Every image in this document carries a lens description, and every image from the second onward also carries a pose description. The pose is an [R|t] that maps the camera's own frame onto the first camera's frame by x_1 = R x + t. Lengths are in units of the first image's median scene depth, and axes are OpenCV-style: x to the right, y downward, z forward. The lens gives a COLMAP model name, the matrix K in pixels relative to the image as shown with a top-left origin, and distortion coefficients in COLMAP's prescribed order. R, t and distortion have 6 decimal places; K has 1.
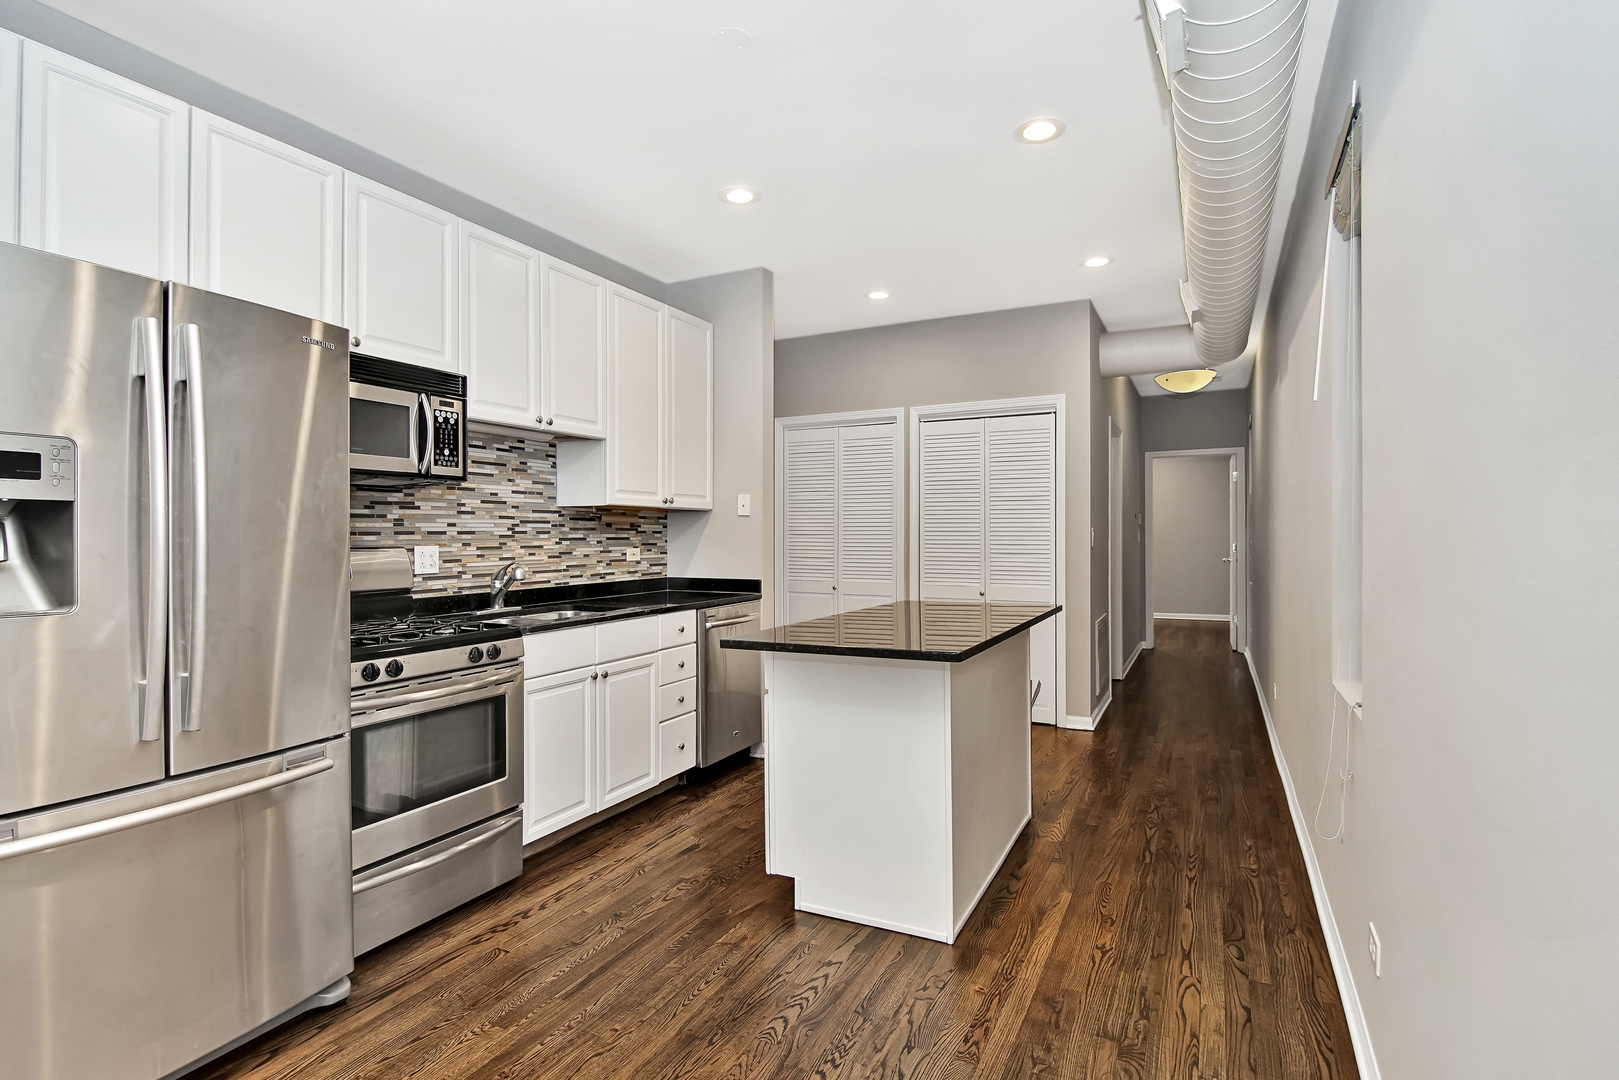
lens RADIAL K [[839.0, 0, 809.5], [0, 839.0, 540.0], [0, 0, 1]] dist [0.000464, -0.017160]
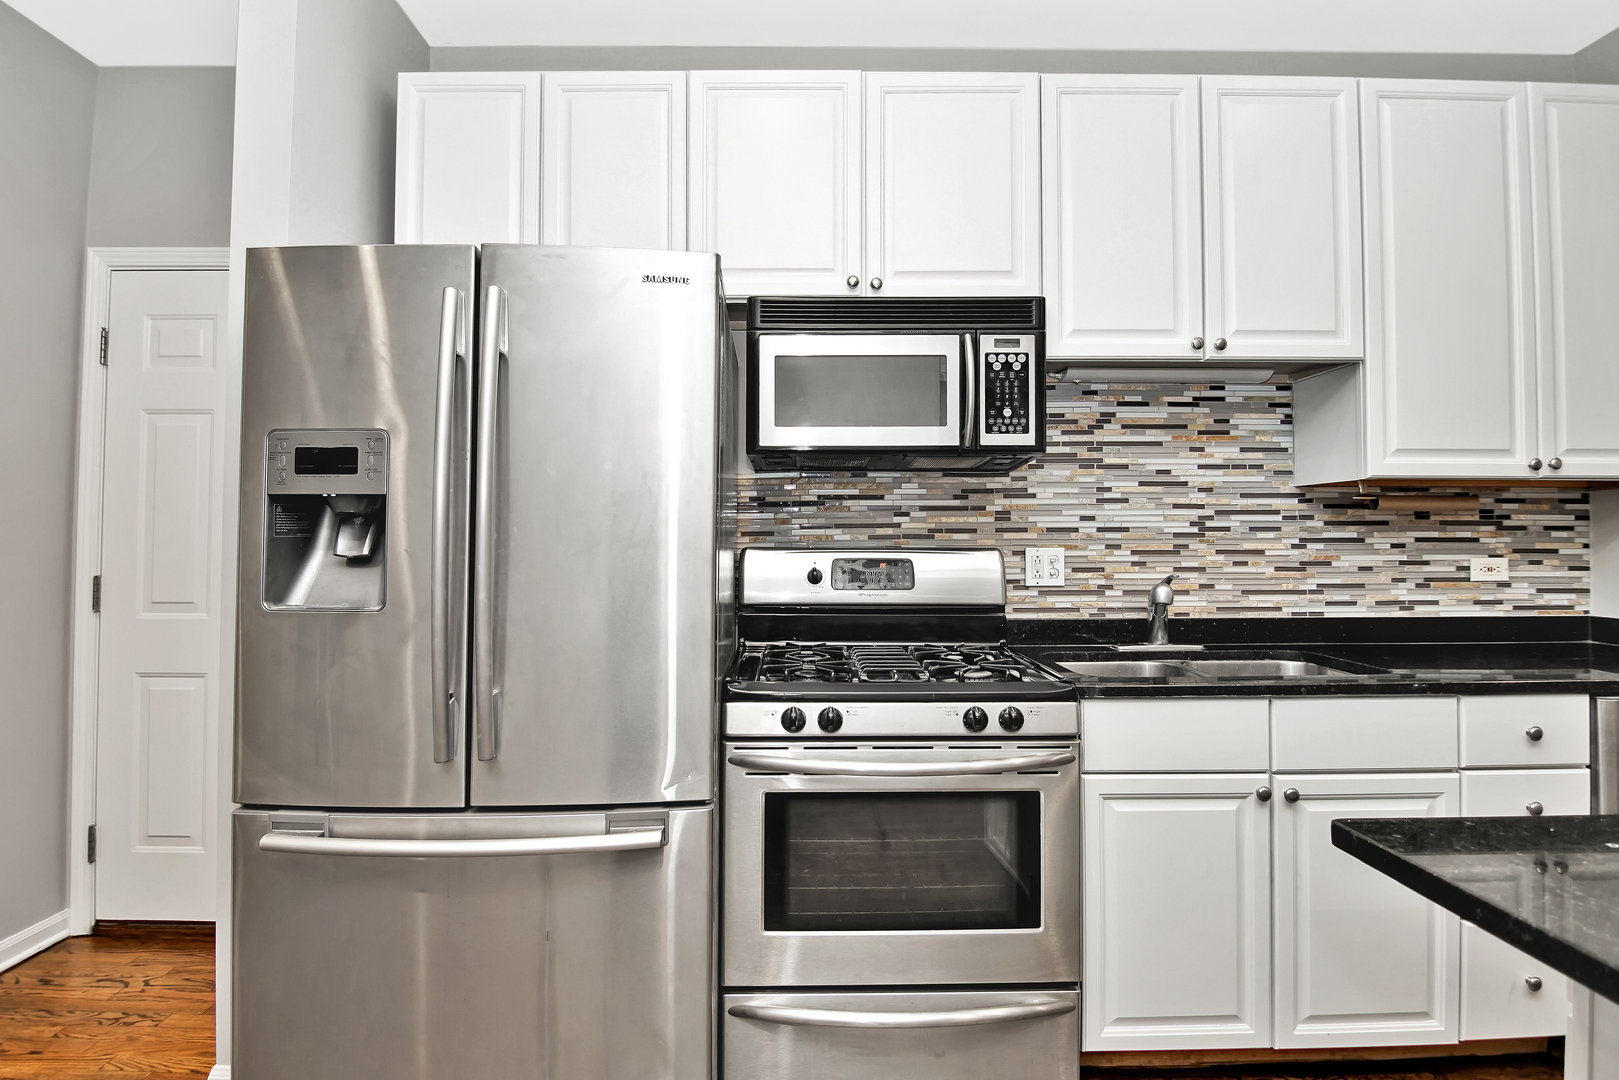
lens RADIAL K [[809.2, 0, 784.2], [0, 809.2, 521.7], [0, 0, 1]] dist [0.001850, -0.015675]
pose [[0.435290, -0.014499, -0.900174, 0.073978], [-0.007176, 0.999783, -0.019573, -0.000153], [0.900262, 0.014979, 0.435091, 0.466790]]
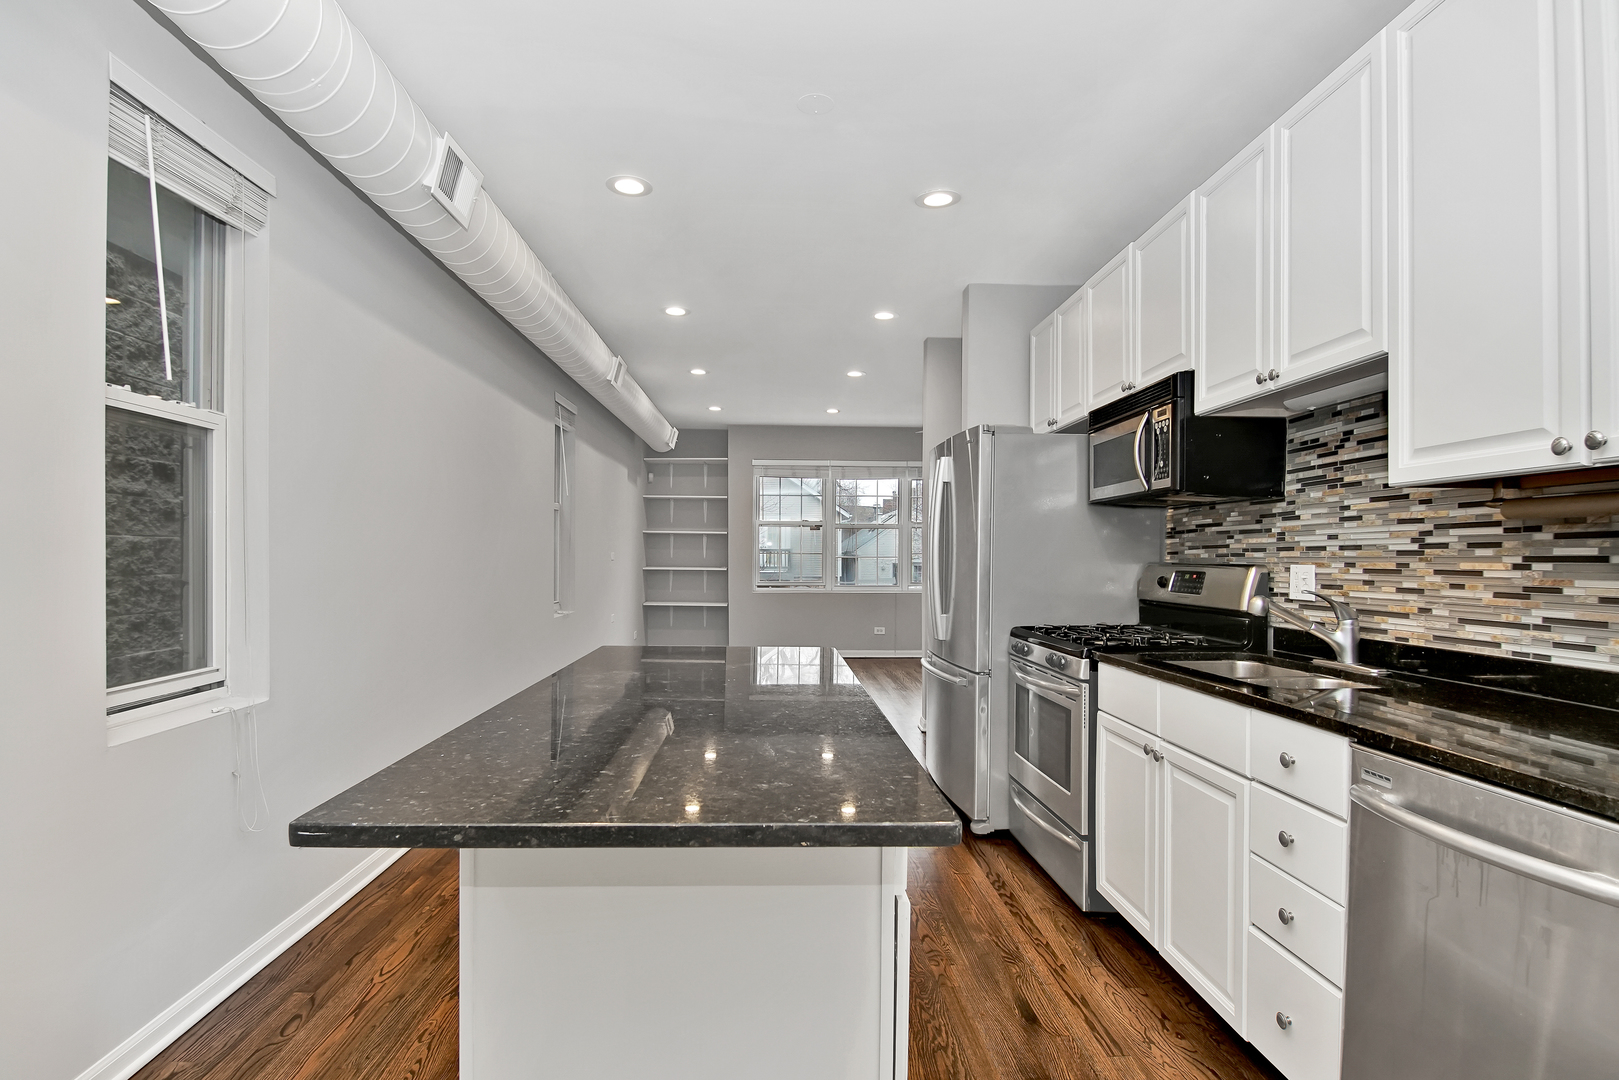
lens RADIAL K [[768.4, 0, 800.3], [0, 768.4, 562.8], [0, 0, 1]] dist [0.000632, -0.012459]
pose [[-0.877827, 0.003950, -0.478961, 0.292484], [-0.003933, 0.999873, 0.015455, -0.004198], [0.478961, 0.015451, -0.877700, 1.341992]]
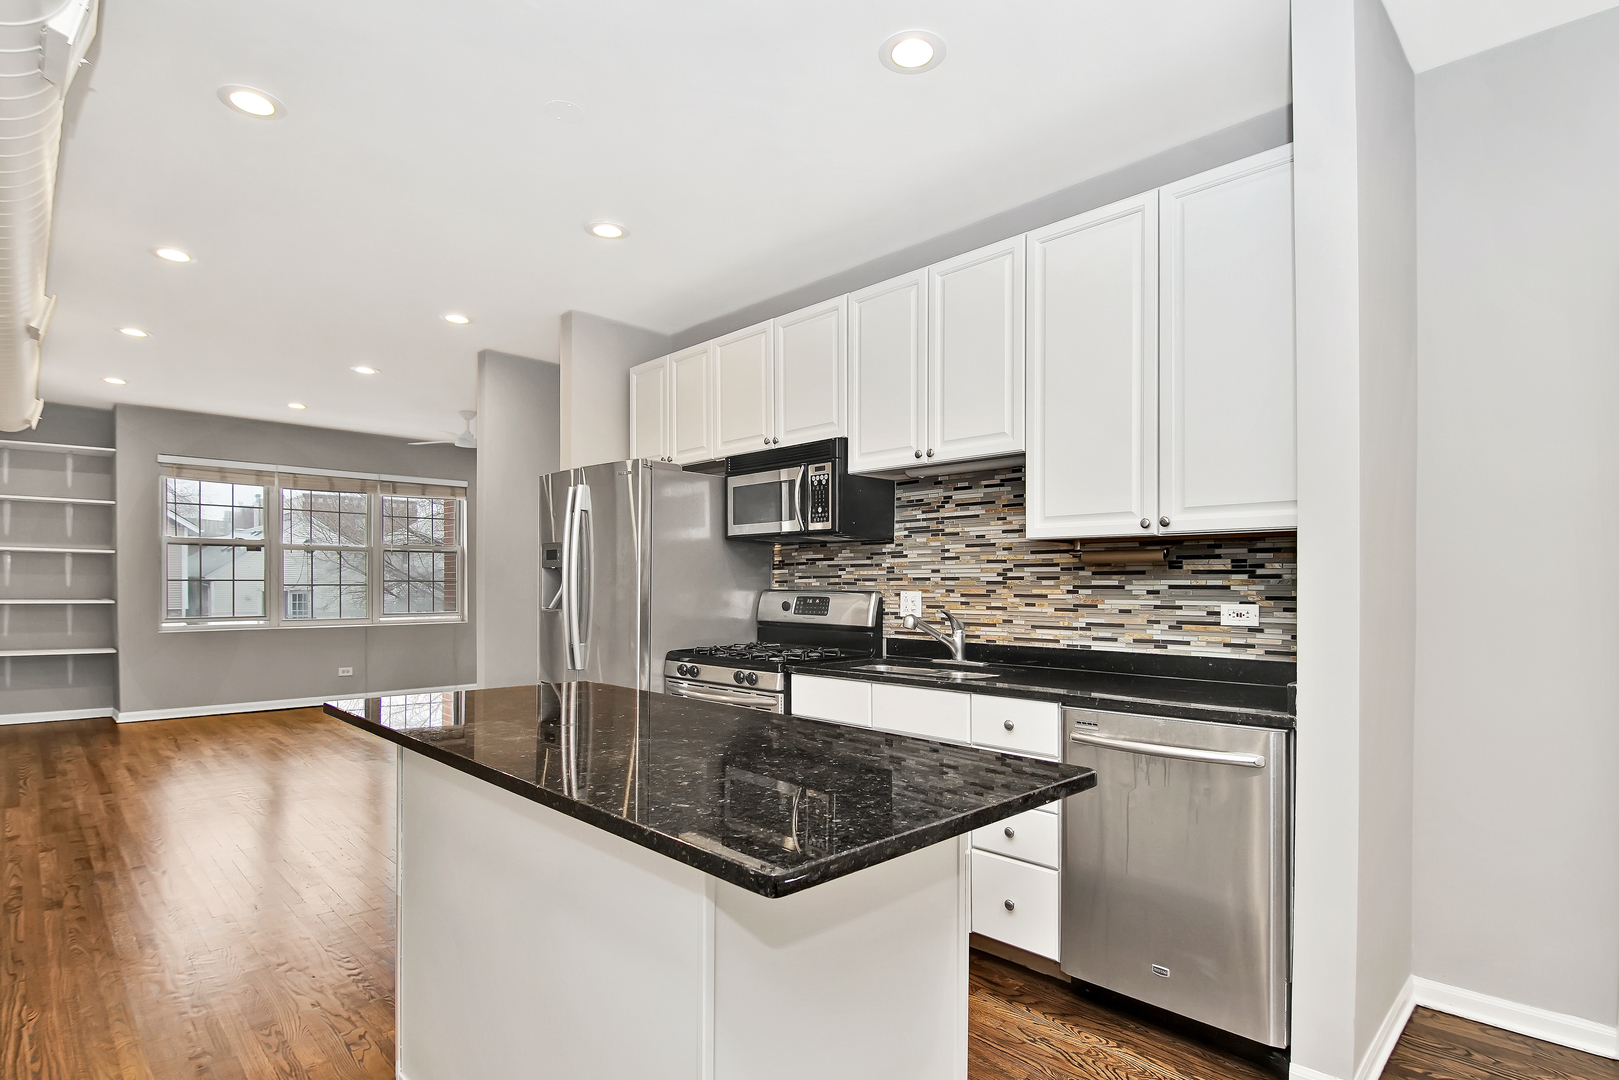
lens RADIAL K [[801.6, 0, 763.6], [0, 801.6, 586.1], [0, 0, 1]] dist [-0.000786, -0.000602]
pose [[-0.364924, 0.006169, -0.931017, 0.542148], [-0.006303, 0.999939, 0.009096, -0.007369], [0.931016, 0.009188, -0.364863, 1.142459]]
